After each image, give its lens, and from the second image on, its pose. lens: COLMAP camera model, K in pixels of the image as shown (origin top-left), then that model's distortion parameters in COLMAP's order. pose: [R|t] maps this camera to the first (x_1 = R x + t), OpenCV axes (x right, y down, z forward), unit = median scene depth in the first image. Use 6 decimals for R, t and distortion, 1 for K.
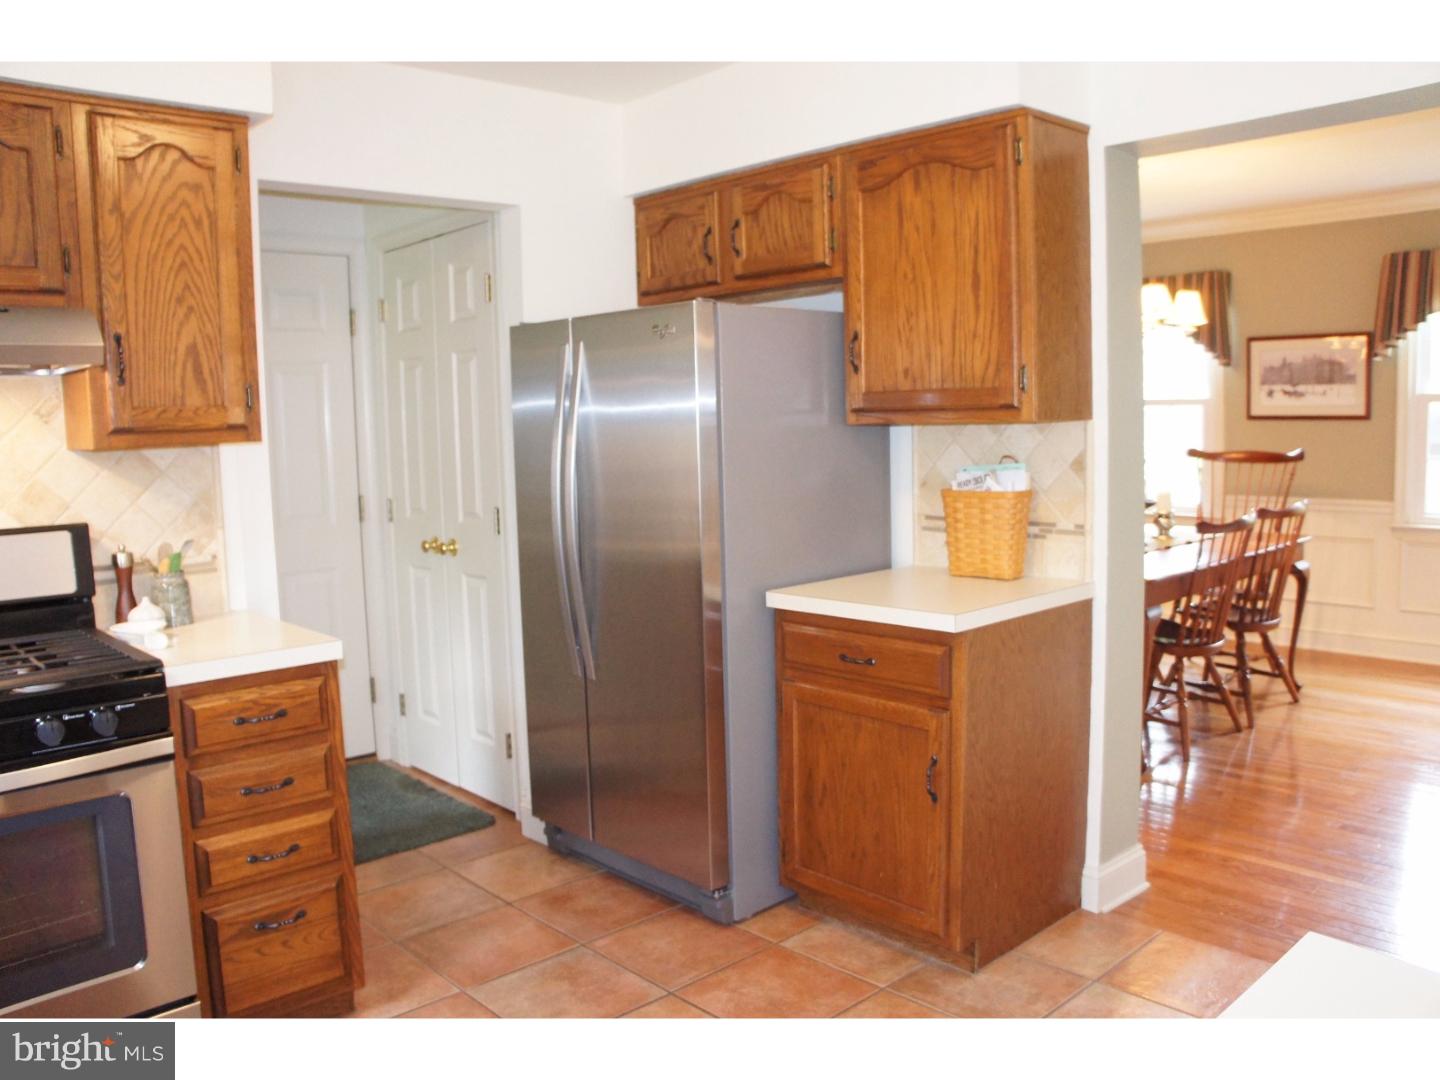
lens RADIAL K [[1141.9, 0, 728.1], [0, 1141.9, 536.2], [0, 0, 1]] dist [-0.174902, 0.125889]
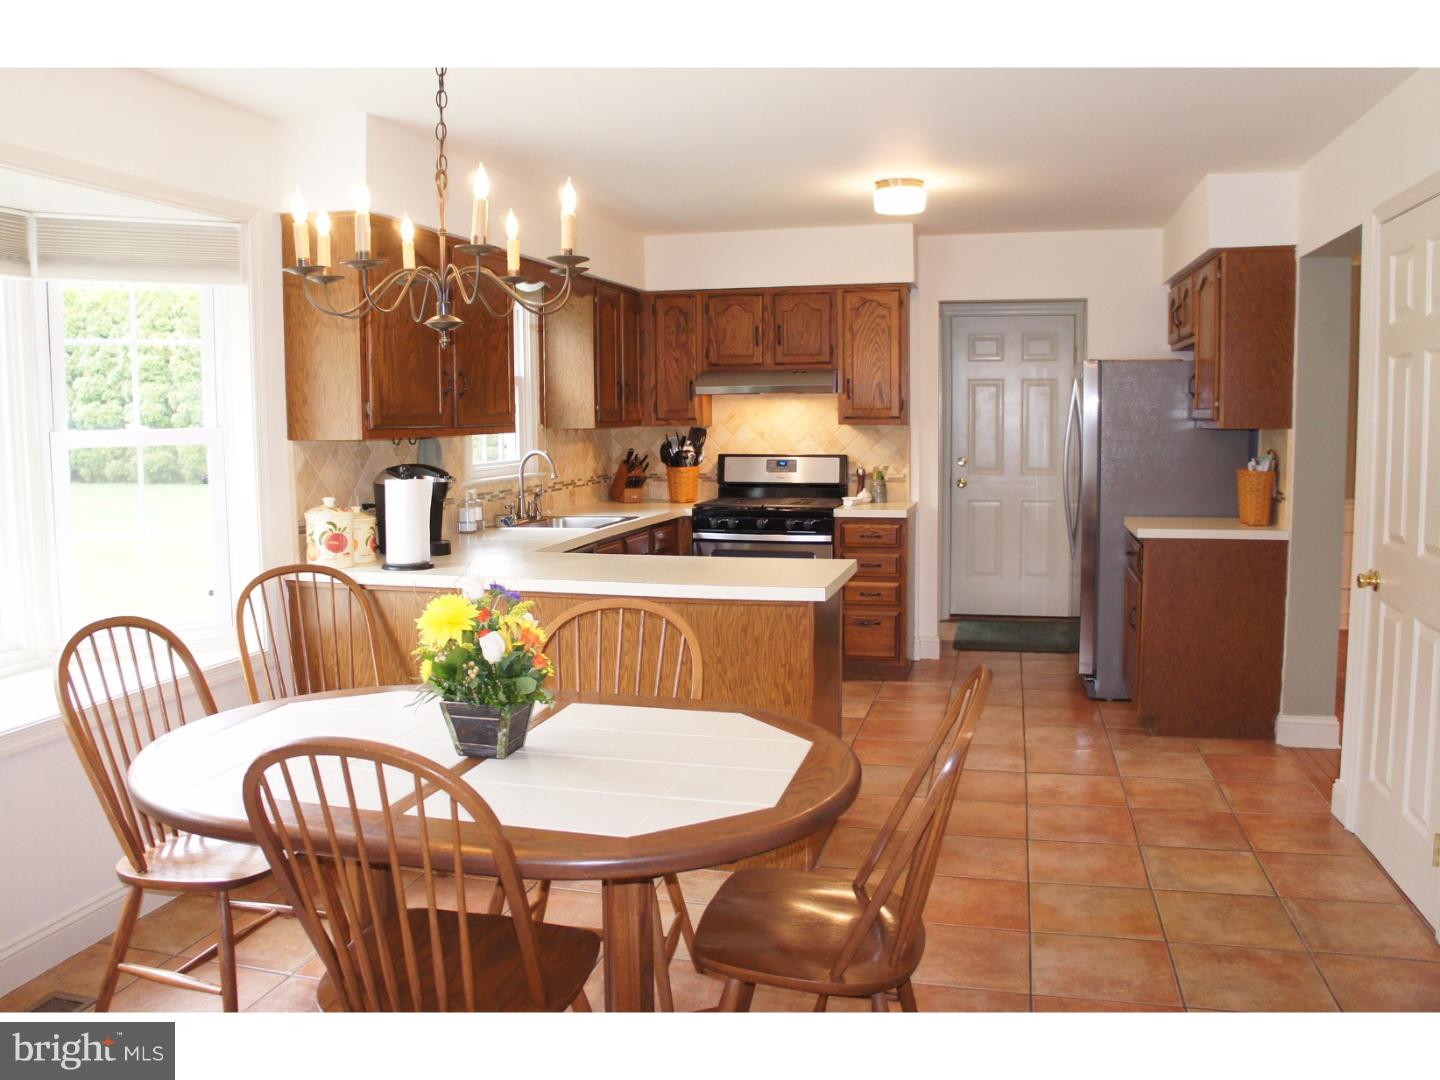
lens RADIAL K [[1141.9, 0, 728.1], [0, 1141.9, 536.2], [0, 0, 1]] dist [-0.174902, 0.125889]
pose [[0.551166, 0.108306, -0.827337, 1.409849], [-0.095706, 0.993202, 0.066261, 0.025306], [0.828889, 0.042660, 0.557784, -0.633440]]
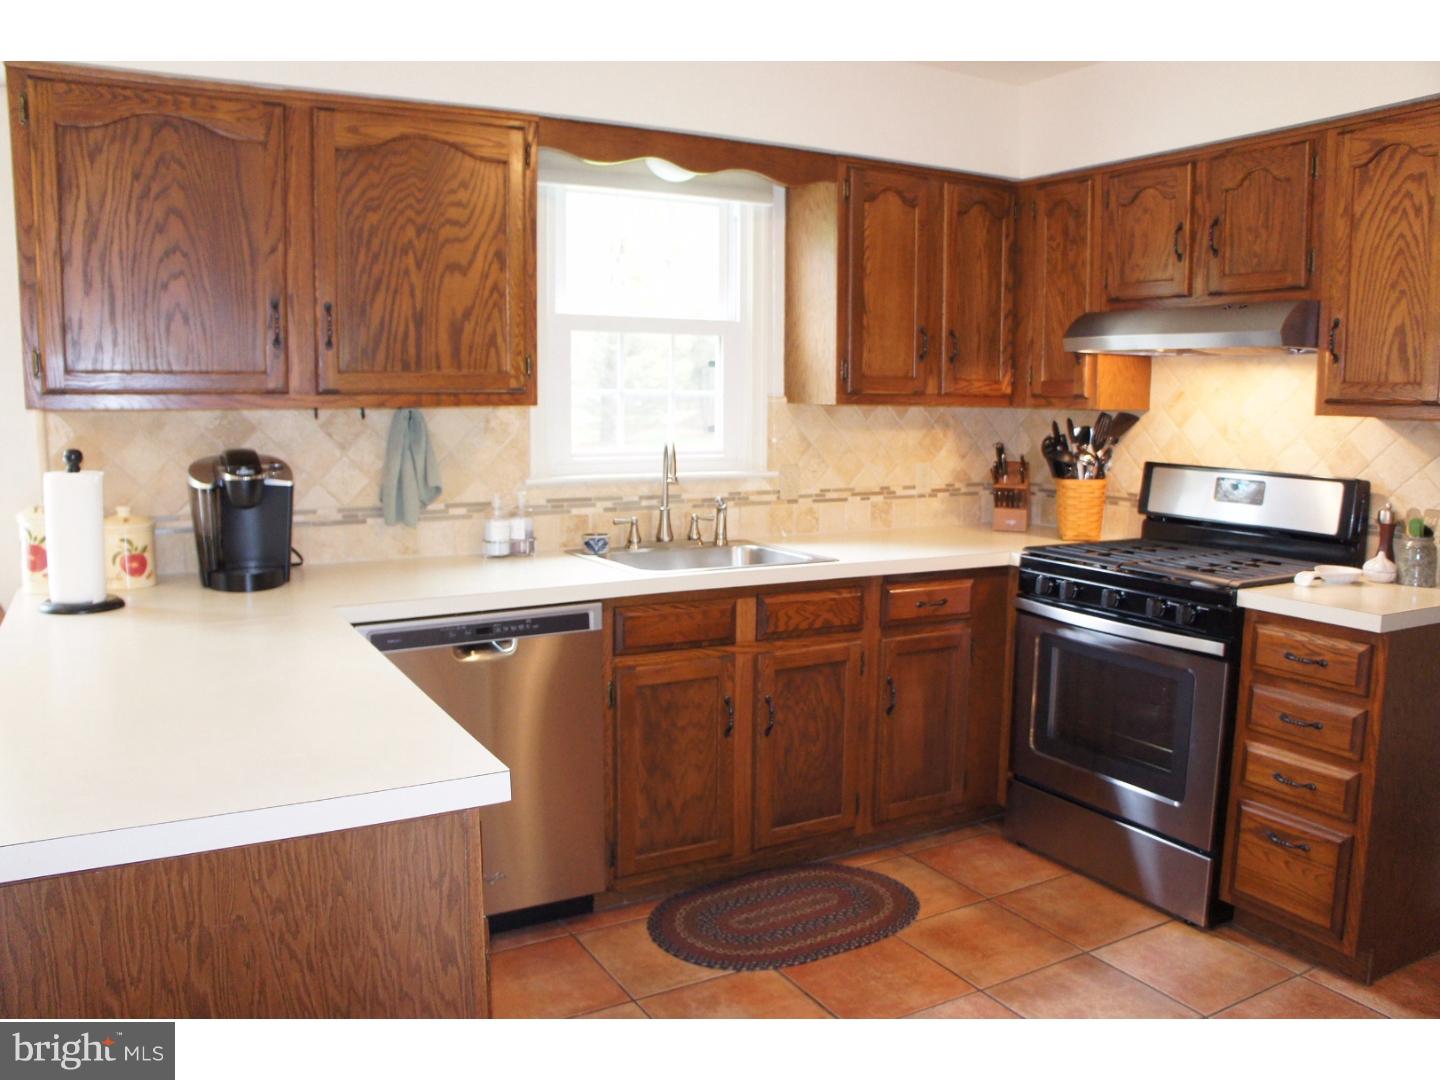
lens RADIAL K [[1141.9, 0, 728.1], [0, 1141.9, 536.2], [0, 0, 1]] dist [-0.174902, 0.125889]
pose [[-0.216959, 0.144970, -0.965356, 0.721394], [-0.109477, 0.979059, 0.171632, -0.081608], [0.970022, 0.142922, -0.196545, 0.595245]]
